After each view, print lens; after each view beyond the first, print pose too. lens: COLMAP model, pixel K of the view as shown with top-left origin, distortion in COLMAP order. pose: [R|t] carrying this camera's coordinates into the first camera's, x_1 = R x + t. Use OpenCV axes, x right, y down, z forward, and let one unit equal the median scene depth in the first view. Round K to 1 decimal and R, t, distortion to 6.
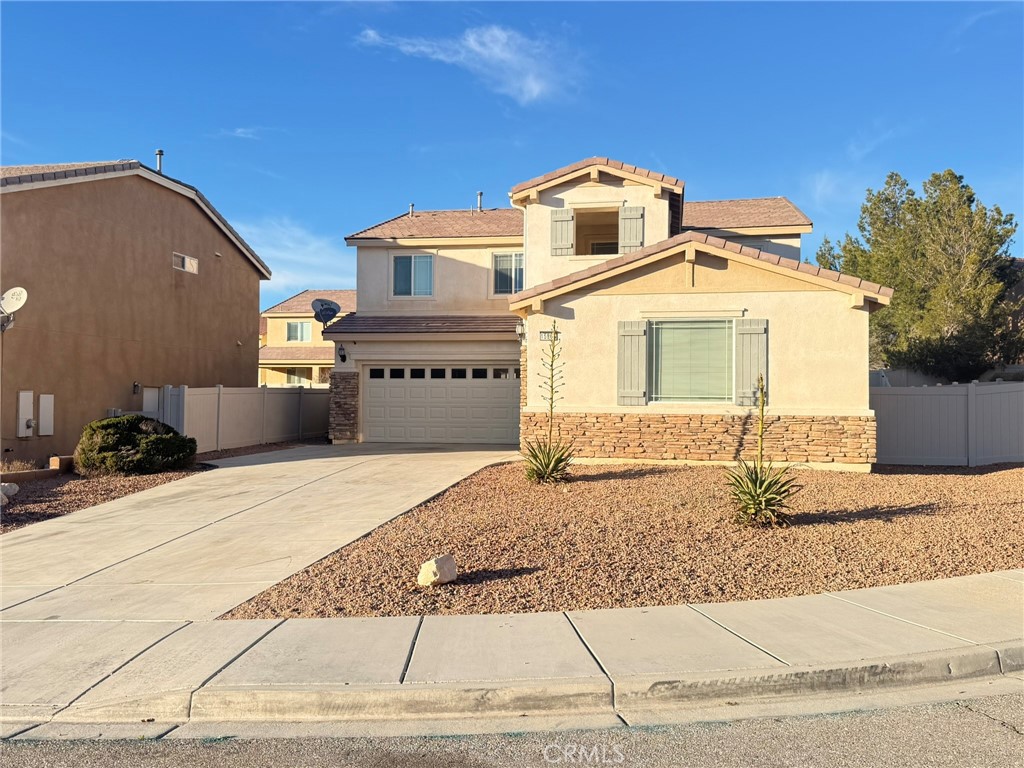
lens RADIAL K [[921.8, 0, 503.2], [0, 921.8, 389.7], [0, 0, 1]] dist [0.058368, -0.108576]
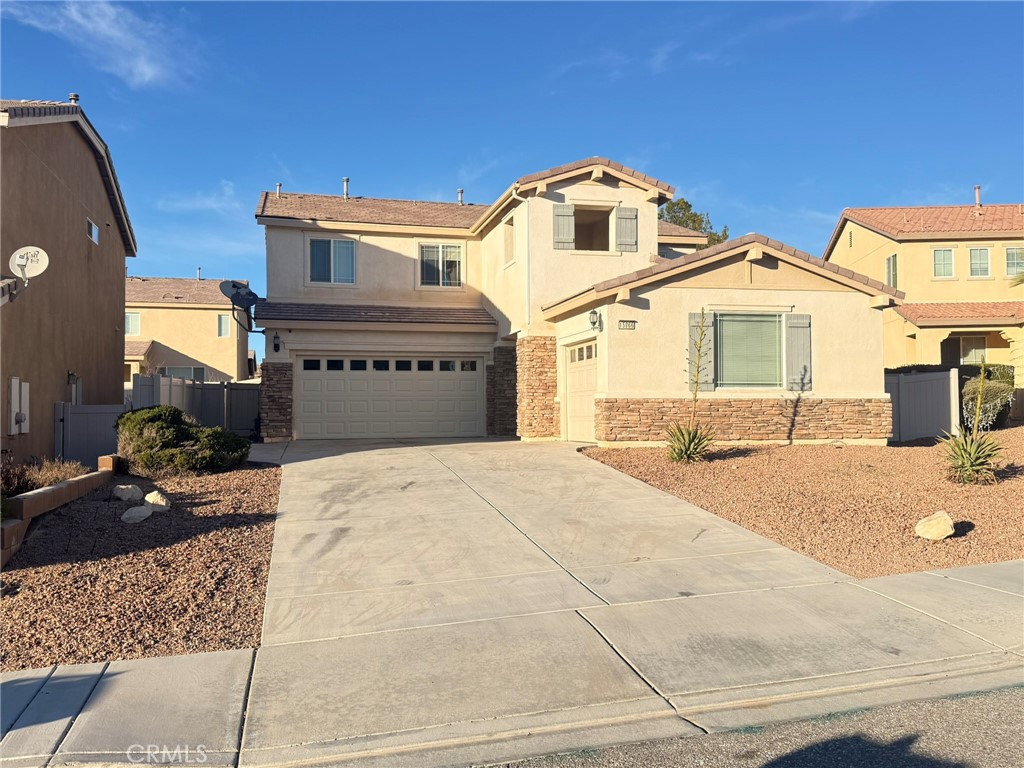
lens RADIAL K [[921.8, 0, 514.9], [0, 921.8, 383.6], [0, 0, 1]] dist [0.058368, -0.108576]
pose [[0.906573, 0.001840, 0.422046, -0.360529], [0.004377, 0.999896, -0.013761, 0.015650], [-0.422027, 0.014323, 0.906470, 0.080641]]
